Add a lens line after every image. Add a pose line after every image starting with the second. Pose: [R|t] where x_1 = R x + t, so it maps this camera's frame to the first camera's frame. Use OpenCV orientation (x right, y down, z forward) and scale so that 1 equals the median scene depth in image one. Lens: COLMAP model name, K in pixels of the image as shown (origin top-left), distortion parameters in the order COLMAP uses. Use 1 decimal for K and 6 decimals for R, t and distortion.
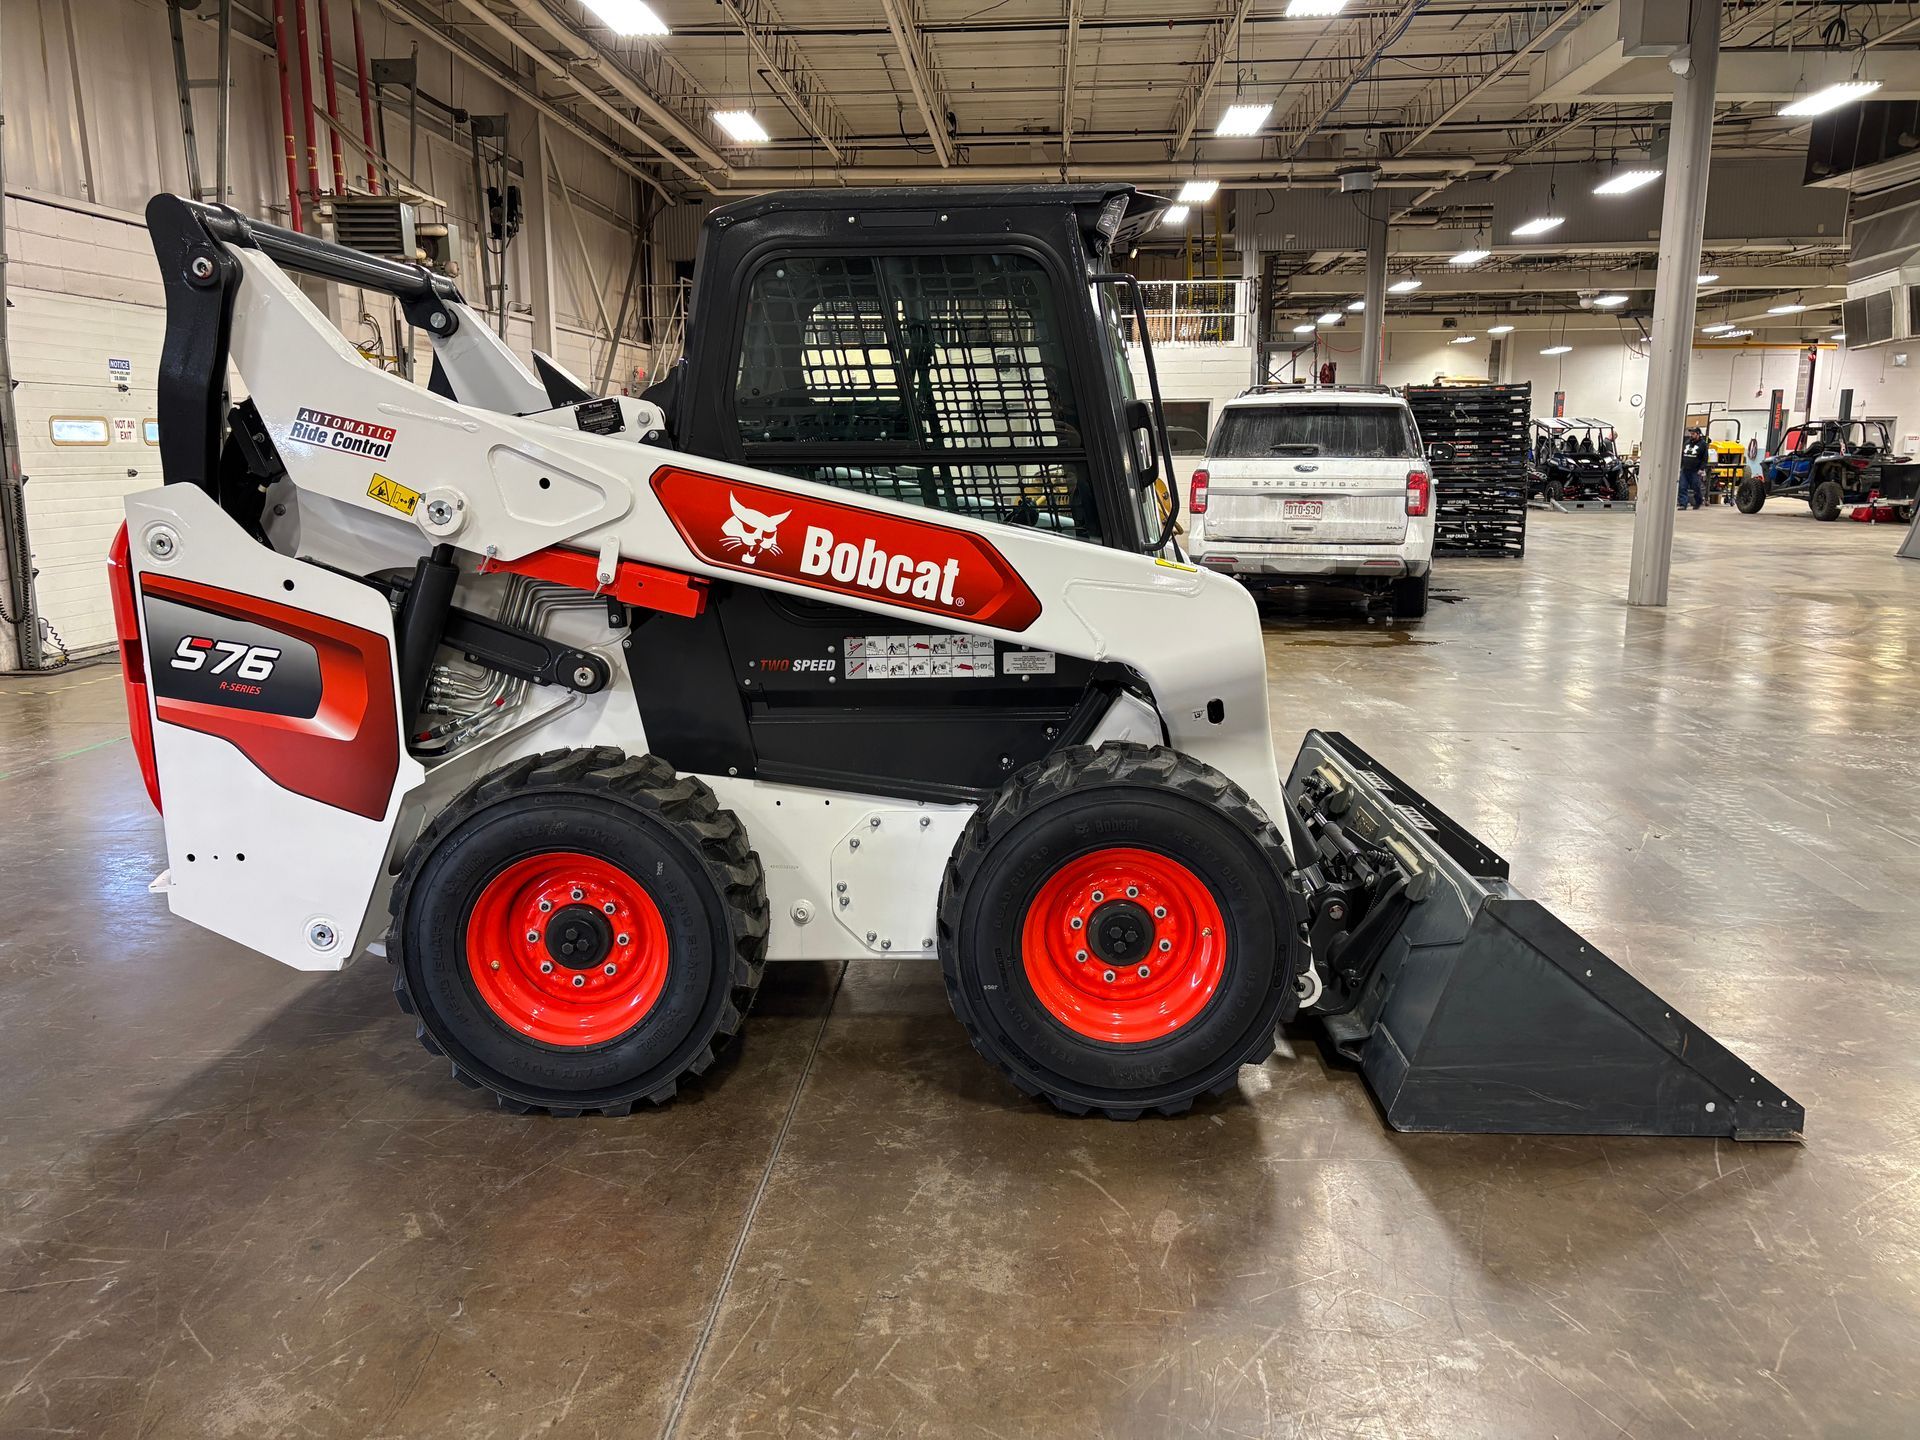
lens RADIAL K [[1448.5, 0, 972.1], [0, 1448.5, 725.8], [0, 0, 1]] dist [0.054968, -0.054474]
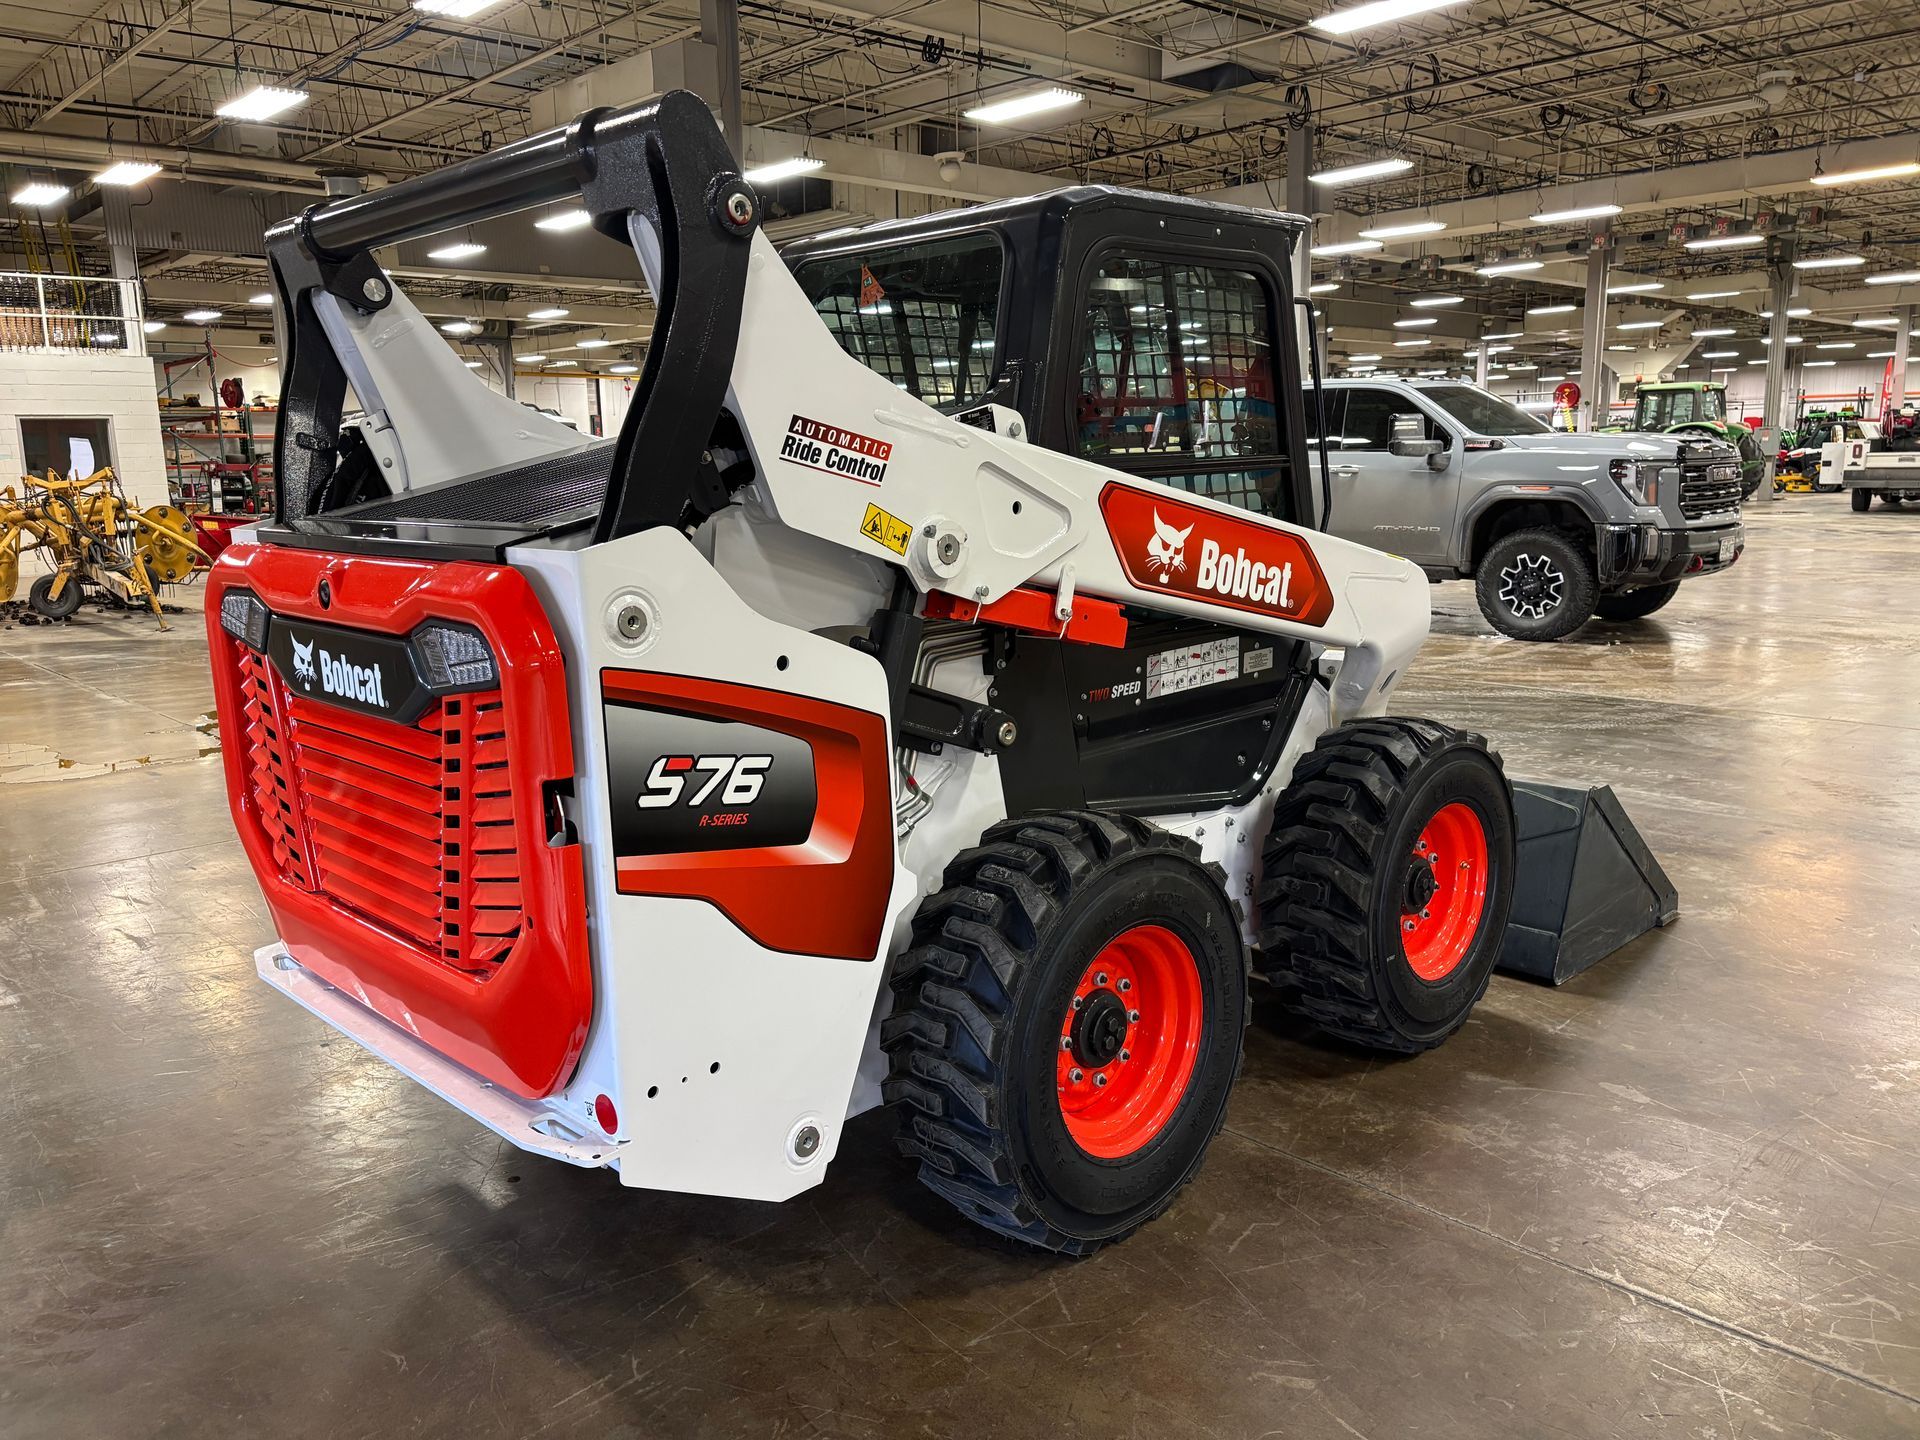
lens RADIAL K [[1448.5, 0, 960.9], [0, 1448.5, 715.1], [0, 0, 1]] dist [0.054968, -0.054474]
pose [[0.690632, -0.139303, 0.709664, -0.915182], [0.154757, 0.987010, 0.043139, -0.088225], [-0.706455, 0.080032, 0.703219, 0.442424]]
